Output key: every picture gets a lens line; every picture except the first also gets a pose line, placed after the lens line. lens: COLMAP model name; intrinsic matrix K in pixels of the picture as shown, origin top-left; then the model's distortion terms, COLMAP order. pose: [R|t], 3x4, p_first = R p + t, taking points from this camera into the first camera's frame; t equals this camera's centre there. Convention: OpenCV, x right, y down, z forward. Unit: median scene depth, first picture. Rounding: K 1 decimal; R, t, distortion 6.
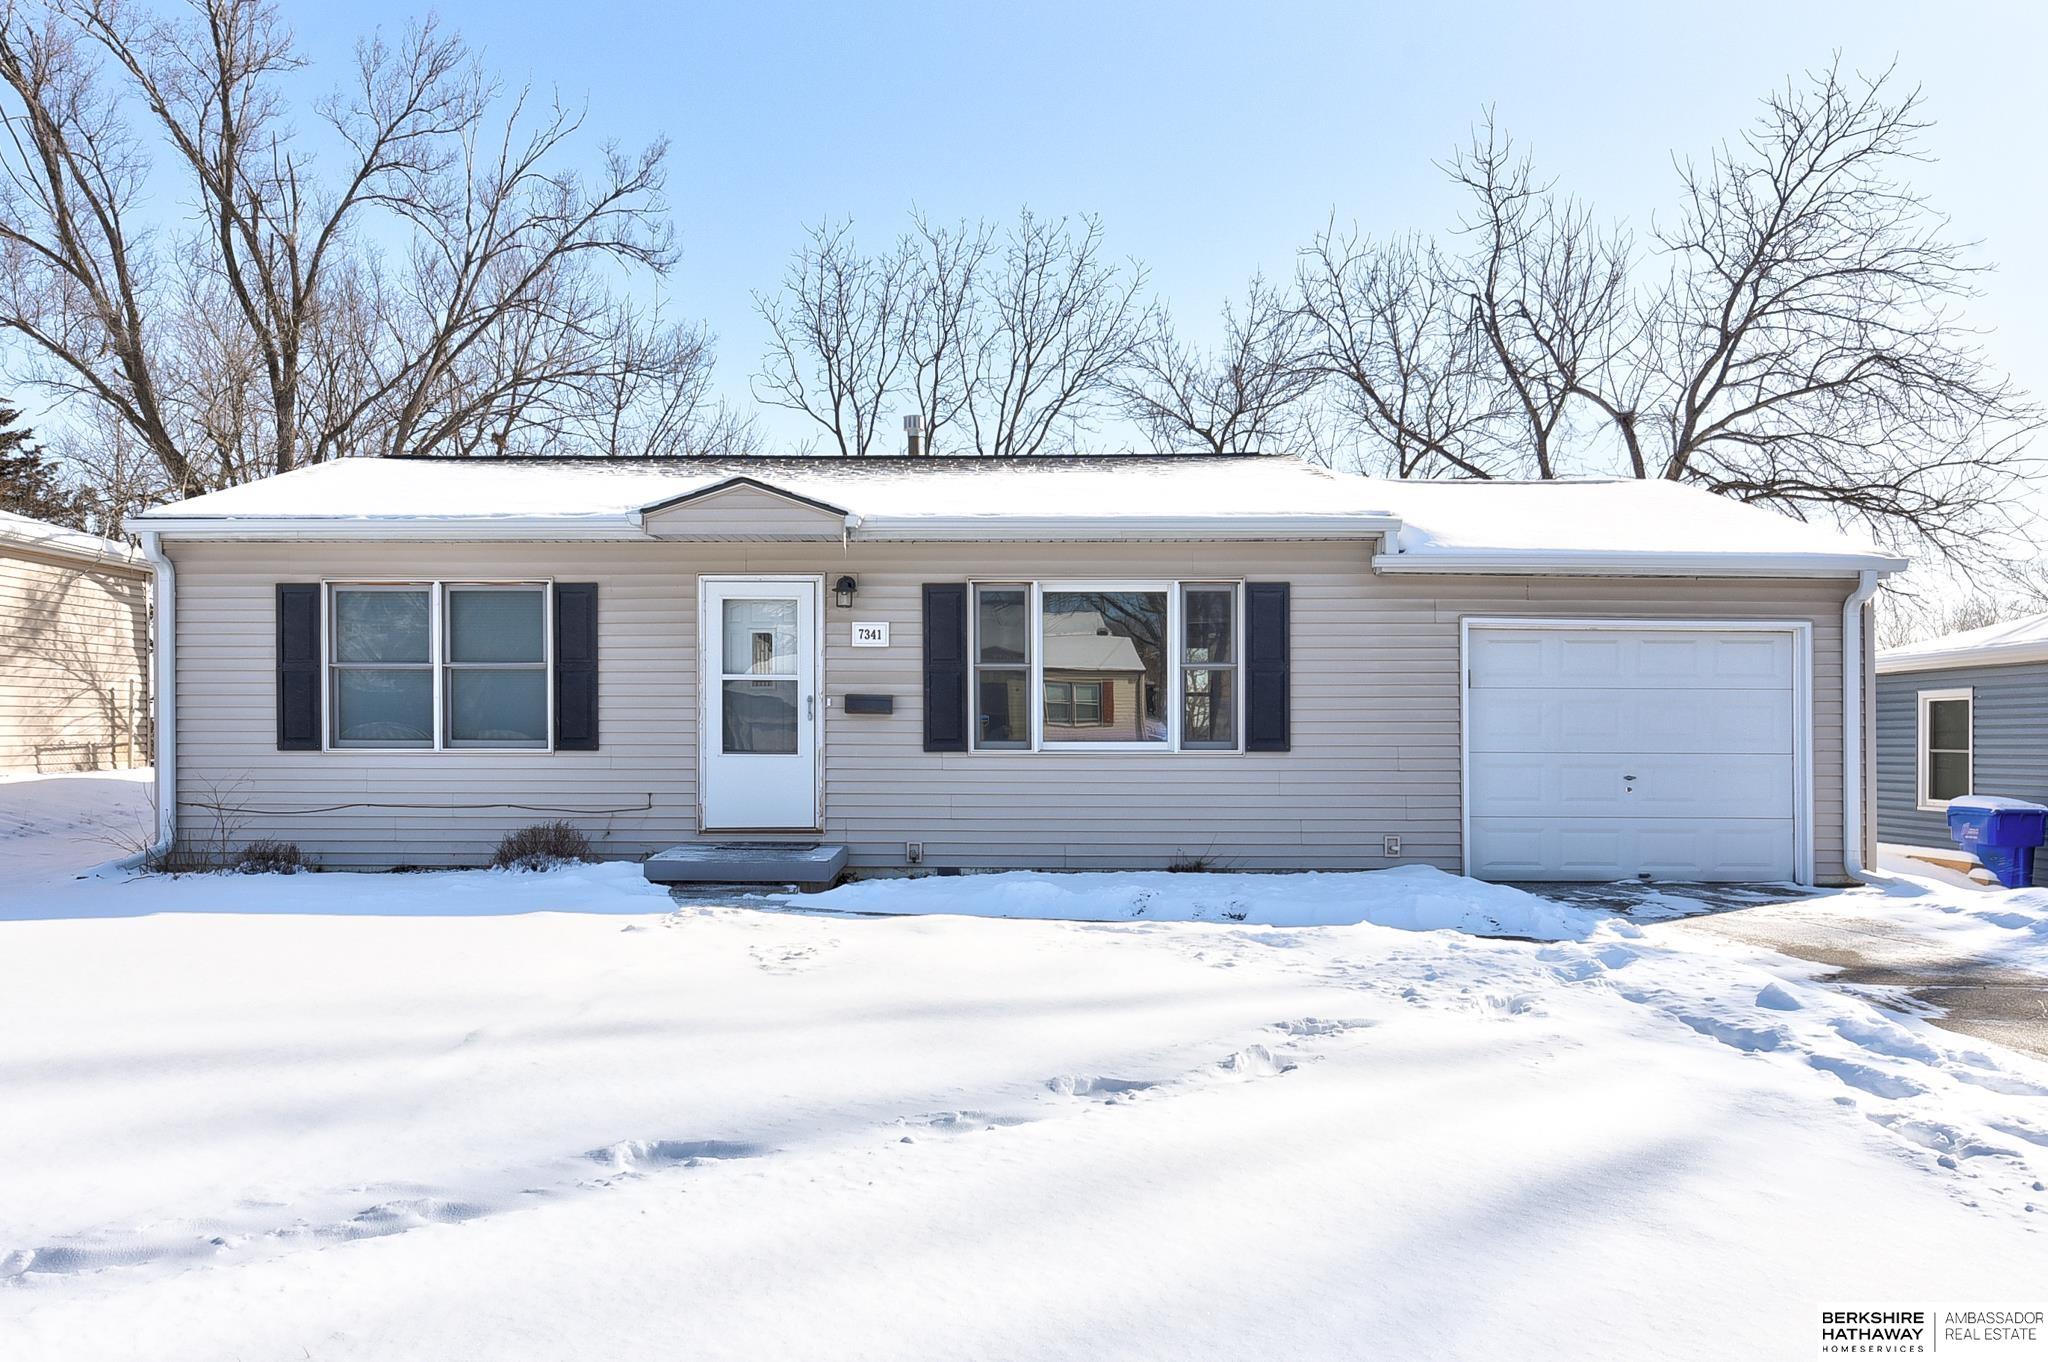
lens RADIAL K [[1300.7, 0, 1022.9], [0, 1300.7, 686.8], [0, 0, 1]] dist [0.000693, 0.000808]
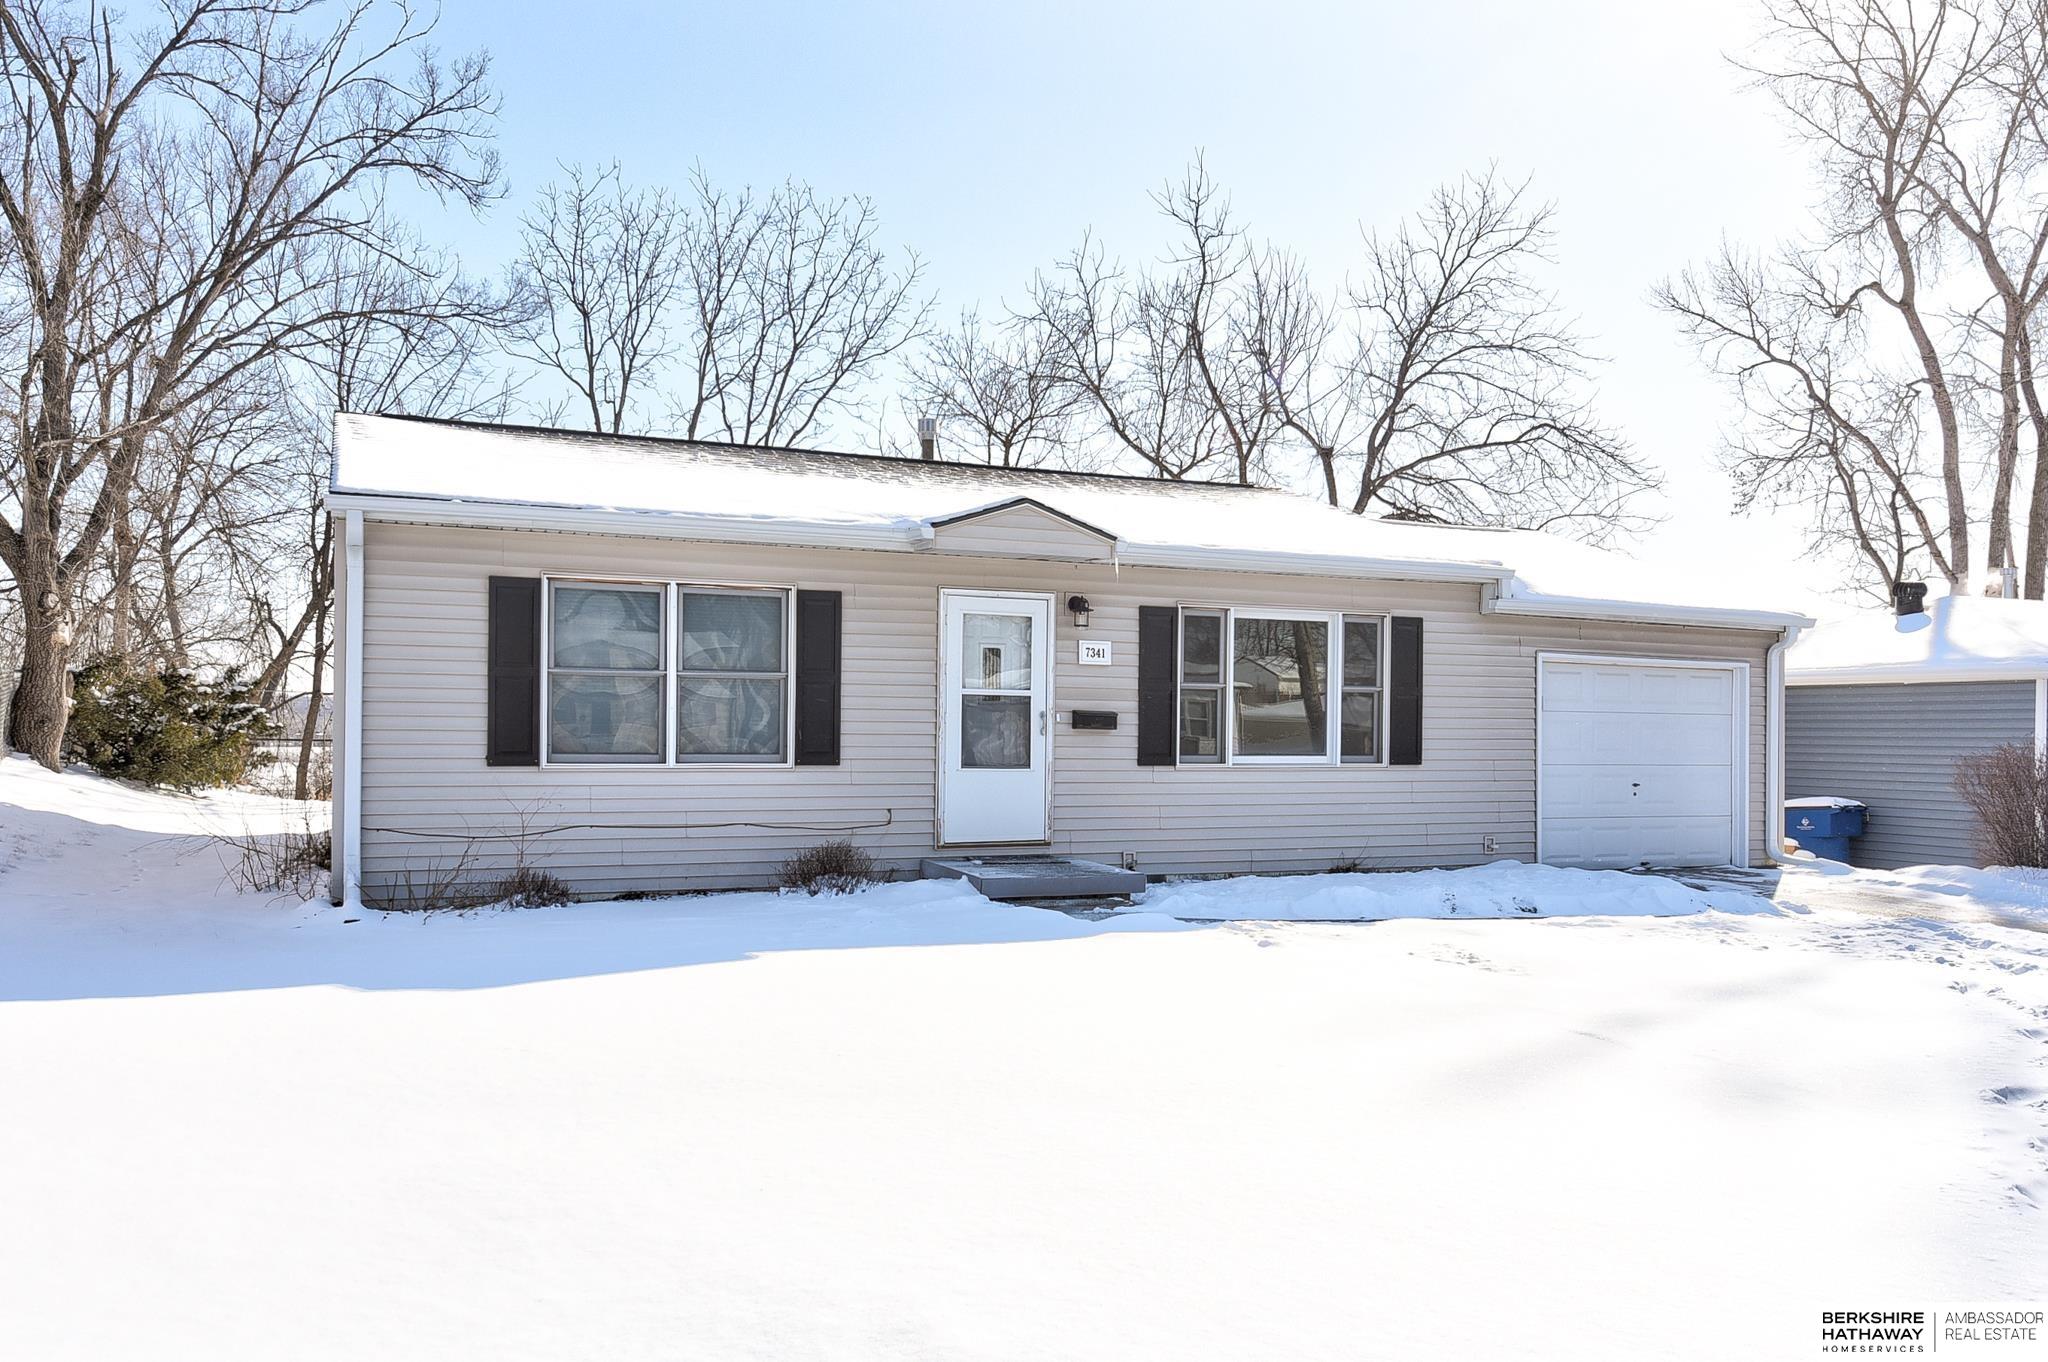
lens RADIAL K [[1451.1, 0, 1023.7], [0, 1451.1, 682.5], [0, 0, 1]] dist [-0.000764, -0.001552]
pose [[0.918482, 0.019933, 0.394961, -0.626477], [-0.017170, 0.999797, -0.010529, -0.003415], [-0.395091, 0.002889, 0.918637, -0.040928]]
